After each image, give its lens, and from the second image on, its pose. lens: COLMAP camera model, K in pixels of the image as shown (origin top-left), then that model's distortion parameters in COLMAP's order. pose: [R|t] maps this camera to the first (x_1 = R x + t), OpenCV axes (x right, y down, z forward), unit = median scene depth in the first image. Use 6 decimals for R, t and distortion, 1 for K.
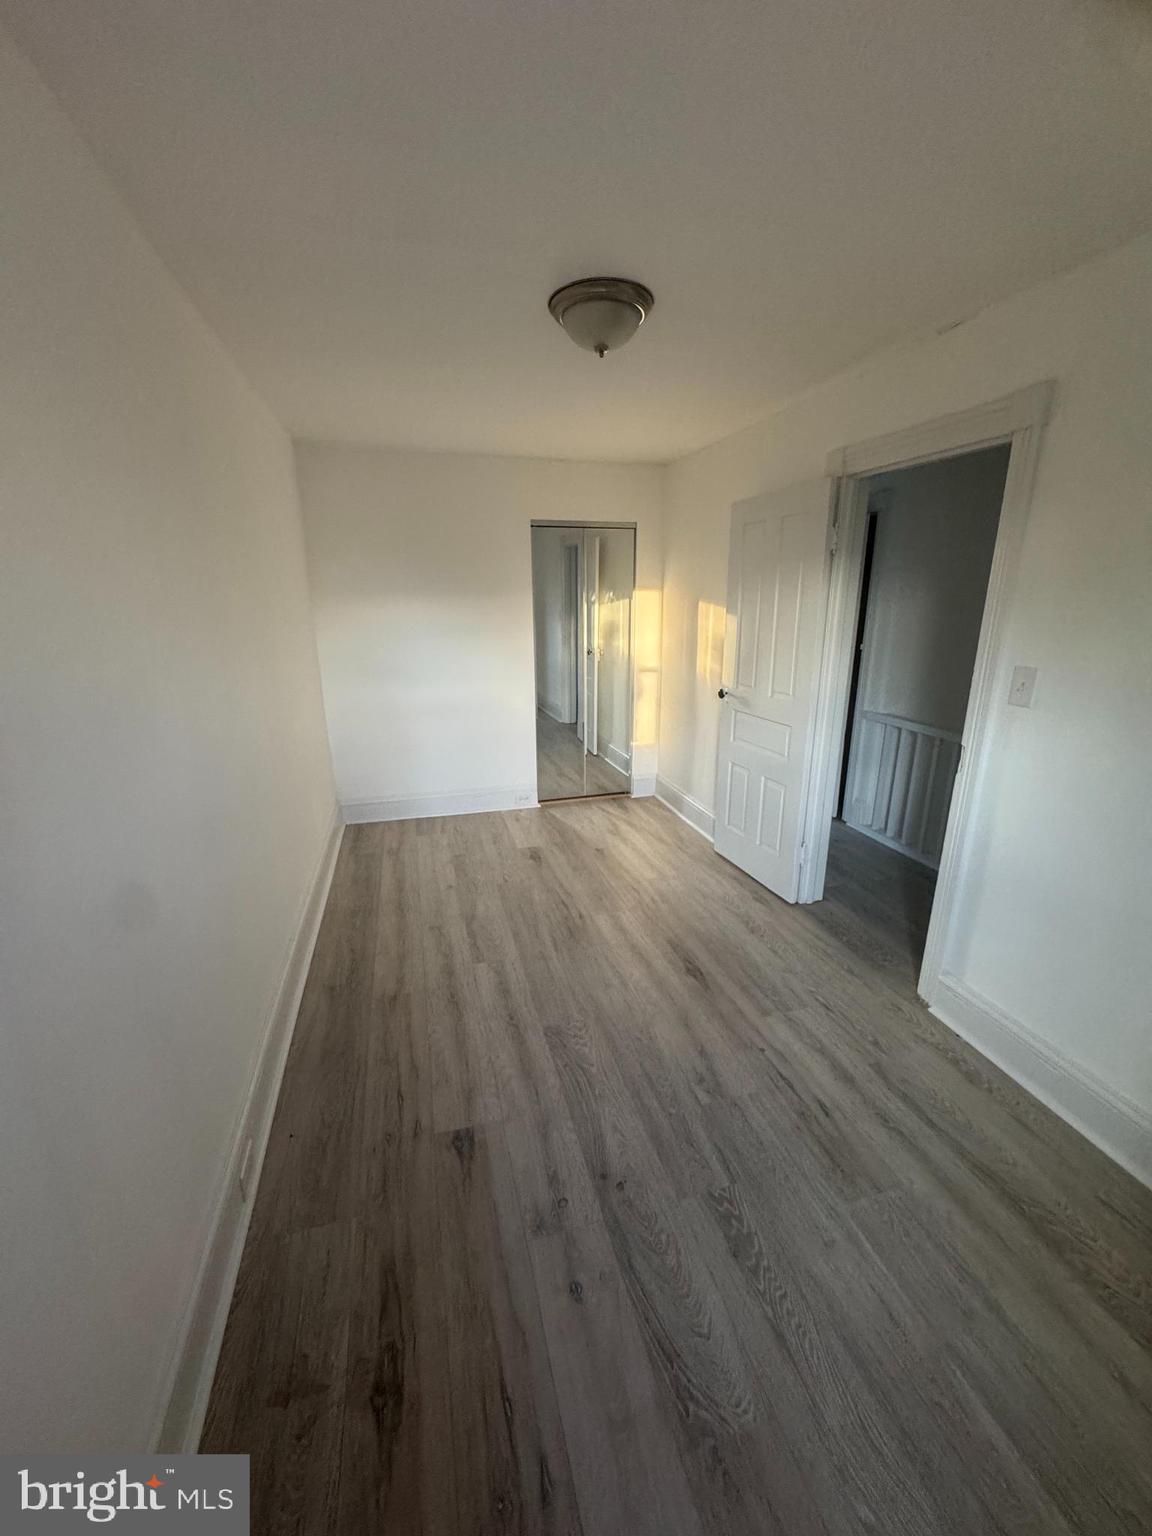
lens RADIAL K [[615.5, 0, 577.6], [0, 615.5, 768.8], [0, 0, 1]] dist [0.001741, 0.000084]
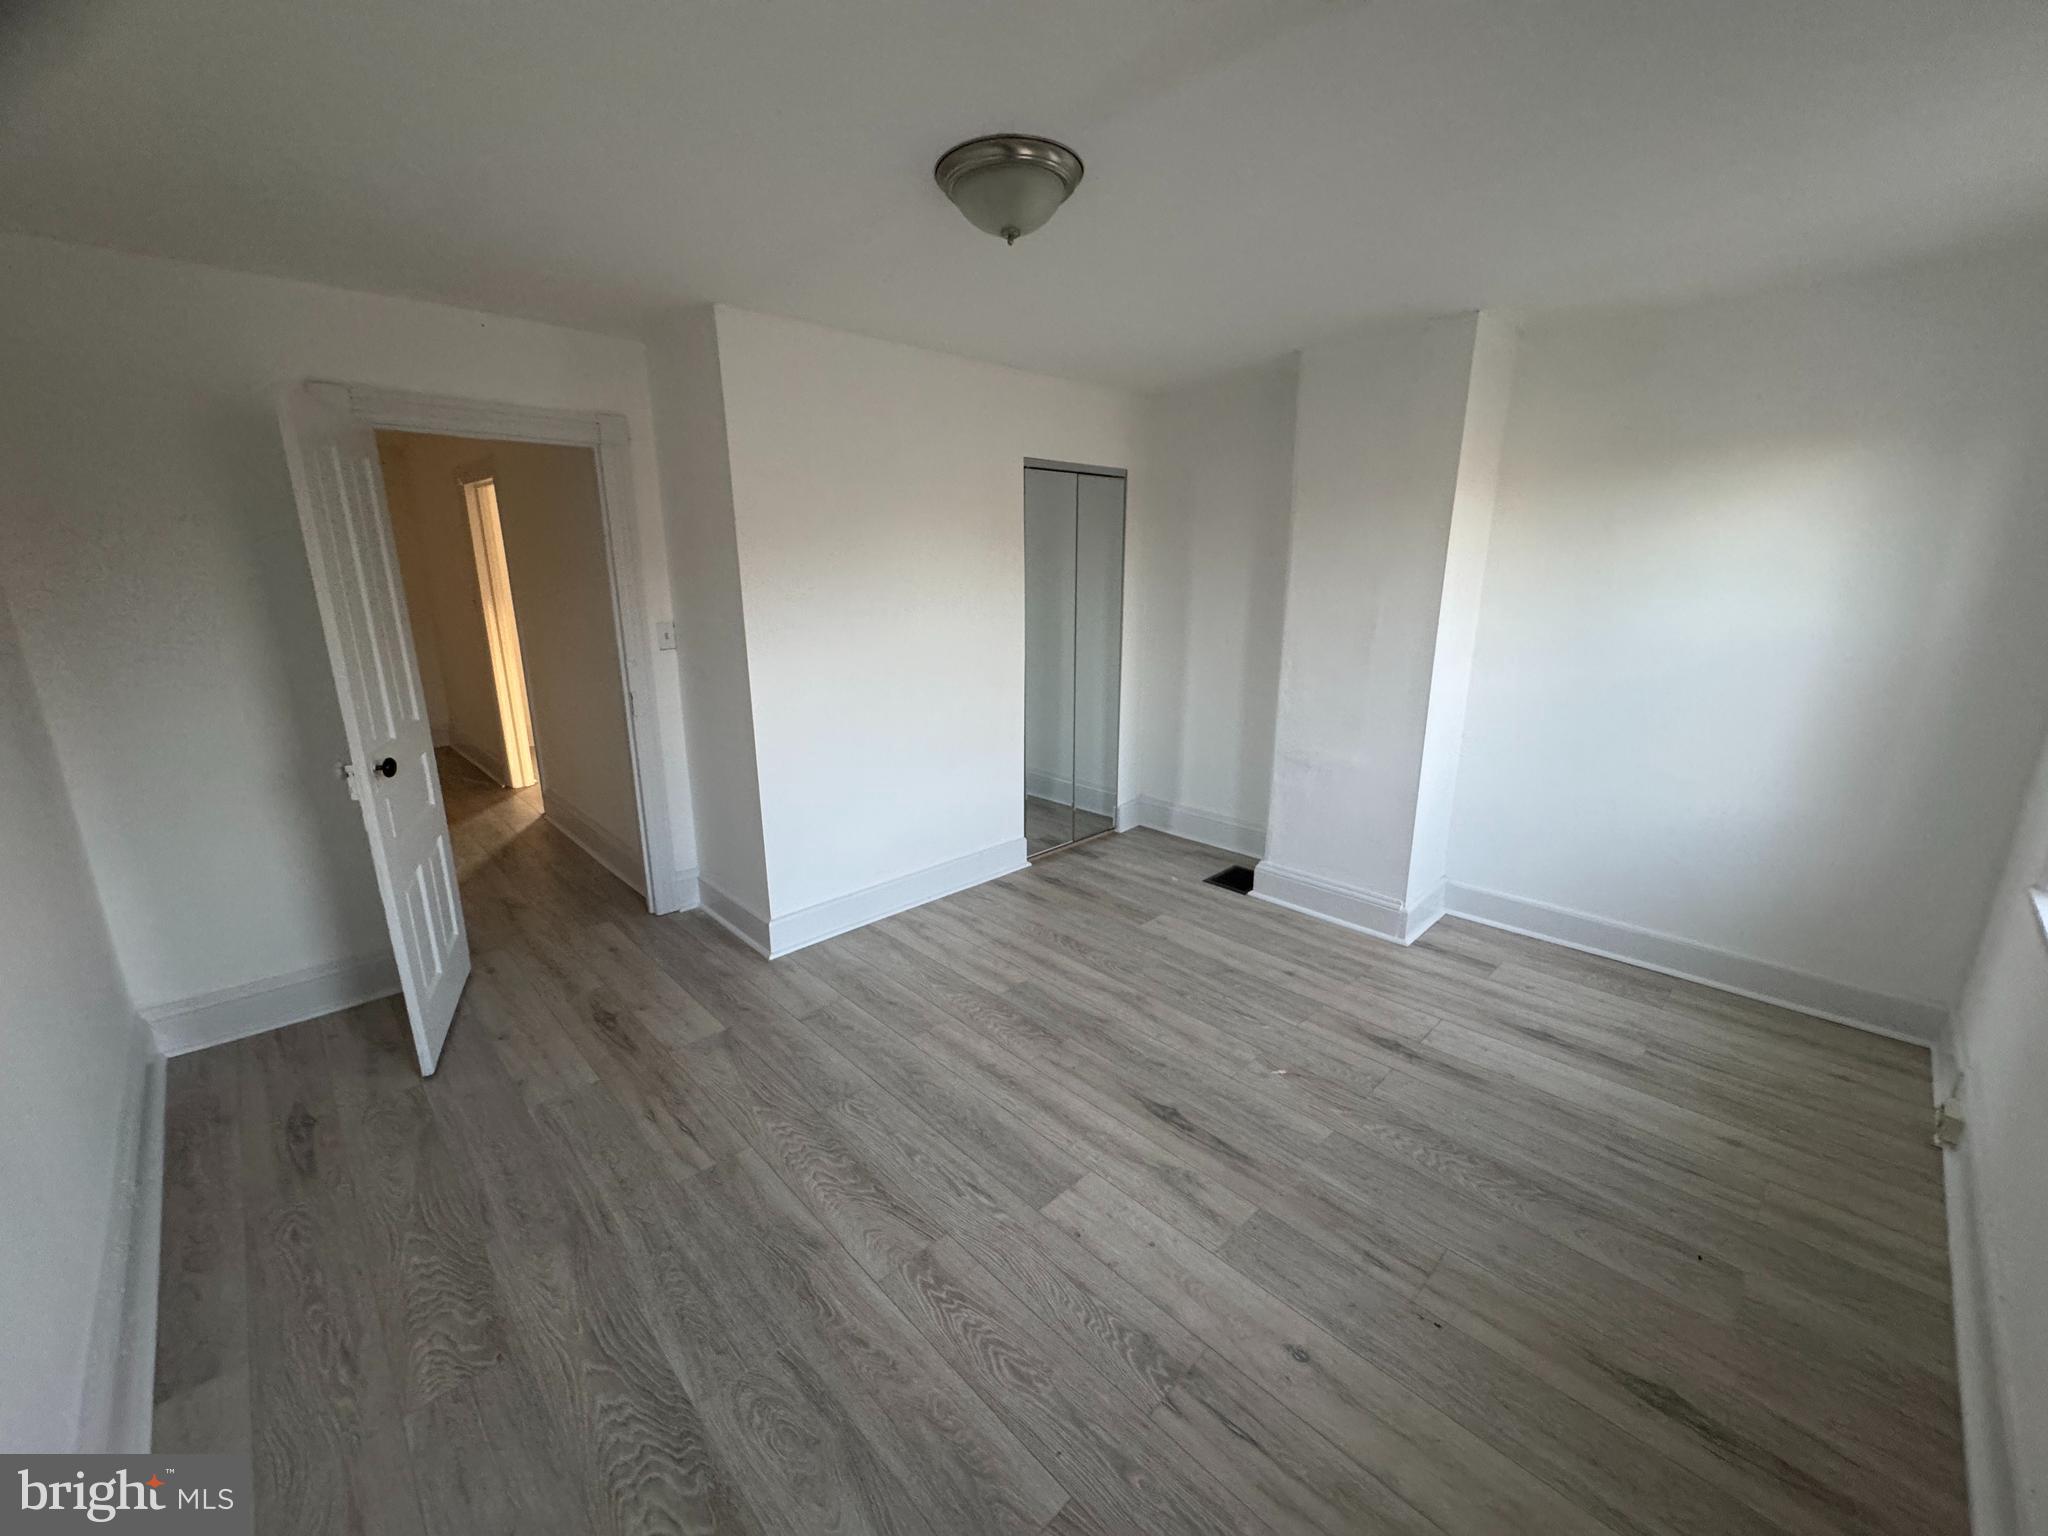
lens RADIAL K [[820.7, 0, 1027.4], [0, 820.7, 770.0], [0, 0, 1]] dist [0.001741, 0.000084]
pose [[-0.881165, 0.127132, -0.455396, 0.843175], [-0.118863, 0.872674, 0.473616, -0.423787], [0.457624, 0.471463, -0.753859, 1.454218]]
